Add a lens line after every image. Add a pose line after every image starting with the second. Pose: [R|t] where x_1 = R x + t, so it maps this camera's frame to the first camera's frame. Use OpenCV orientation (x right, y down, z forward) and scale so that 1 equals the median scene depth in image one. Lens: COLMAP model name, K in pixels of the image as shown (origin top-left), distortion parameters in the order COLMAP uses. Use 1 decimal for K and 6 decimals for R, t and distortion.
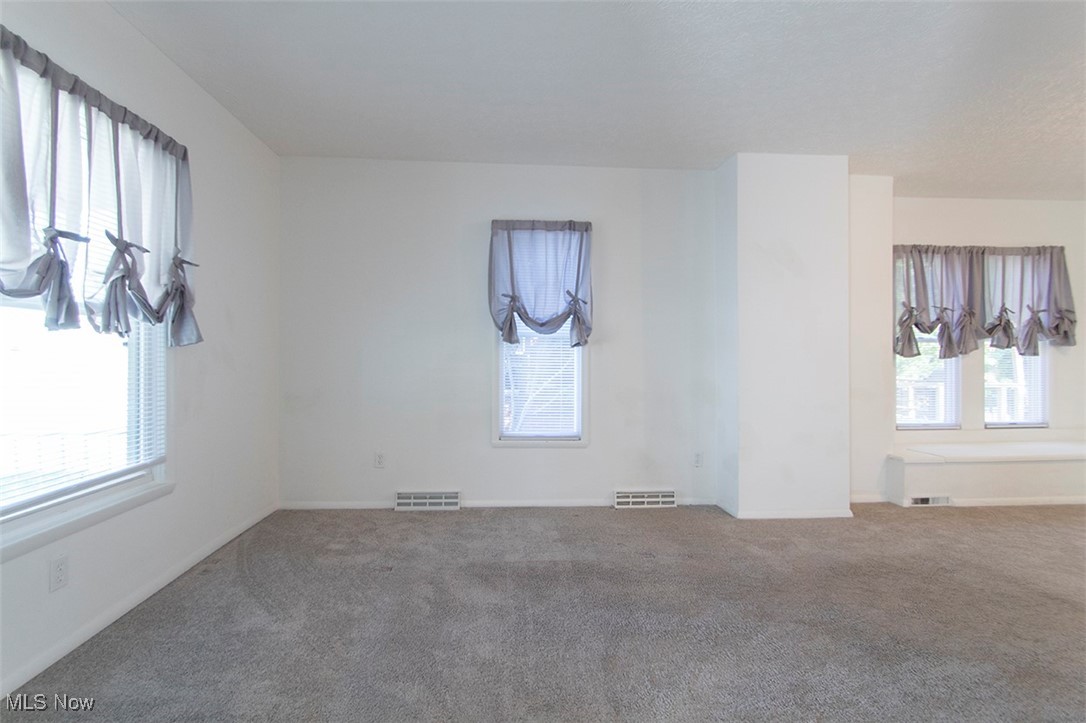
lens RADIAL K [[493.9, 0, 537.5], [0, 493.9, 360.2], [0, 0, 1]] dist [-0.000783, -0.000104]
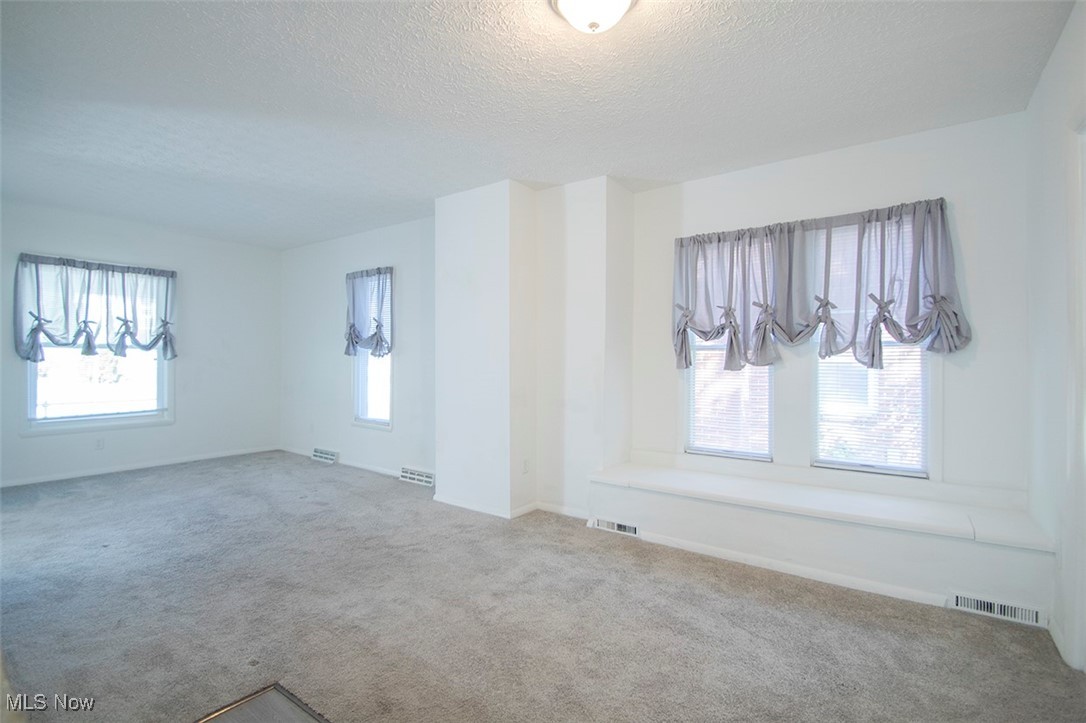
lens RADIAL K [[503.1, 0, 528.1], [0, 503.1, 358.7], [0, 0, 1]] dist [0.001792, -0.000081]
pose [[0.765388, 0.000995, -0.643568, 1.300157], [-0.004641, 0.999981, -0.003973, -0.020706], [0.643552, 0.006028, 0.765379, 0.188747]]
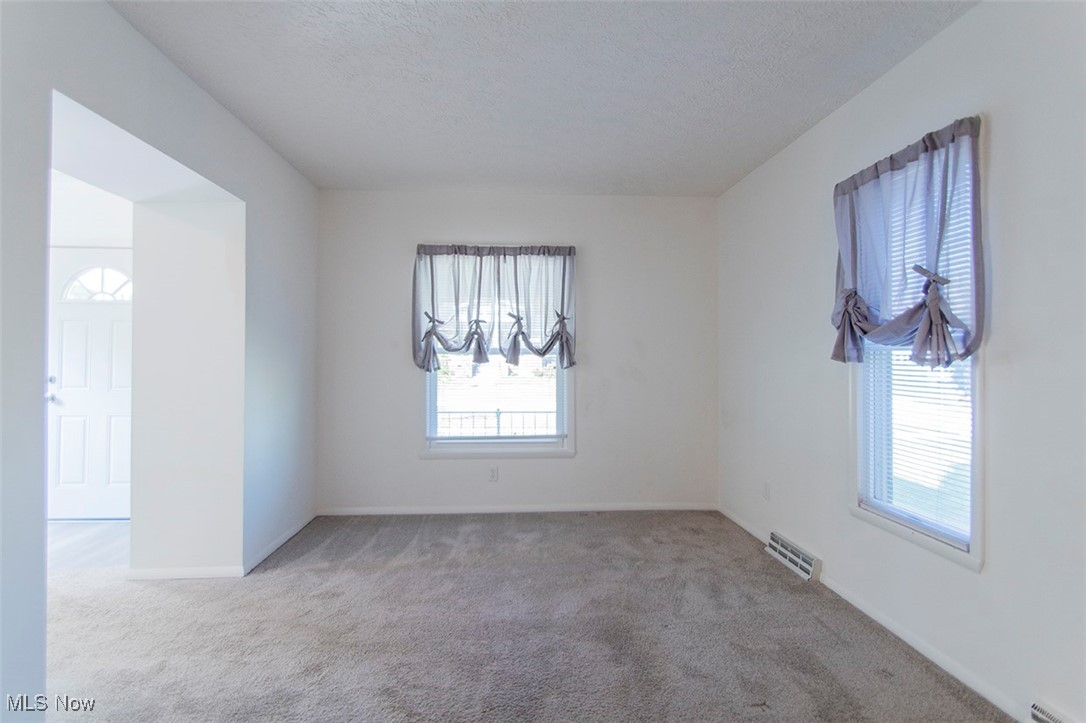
lens RADIAL K [[503.1, 0, 528.1], [0, 503.1, 358.7], [0, 0, 1]] dist [0.001792, -0.000081]
pose [[-0.007536, -0.008618, -0.999934, 0.615787], [-0.003427, 0.999957, -0.008592, -0.030126], [0.999966, 0.003362, -0.007566, 0.568881]]
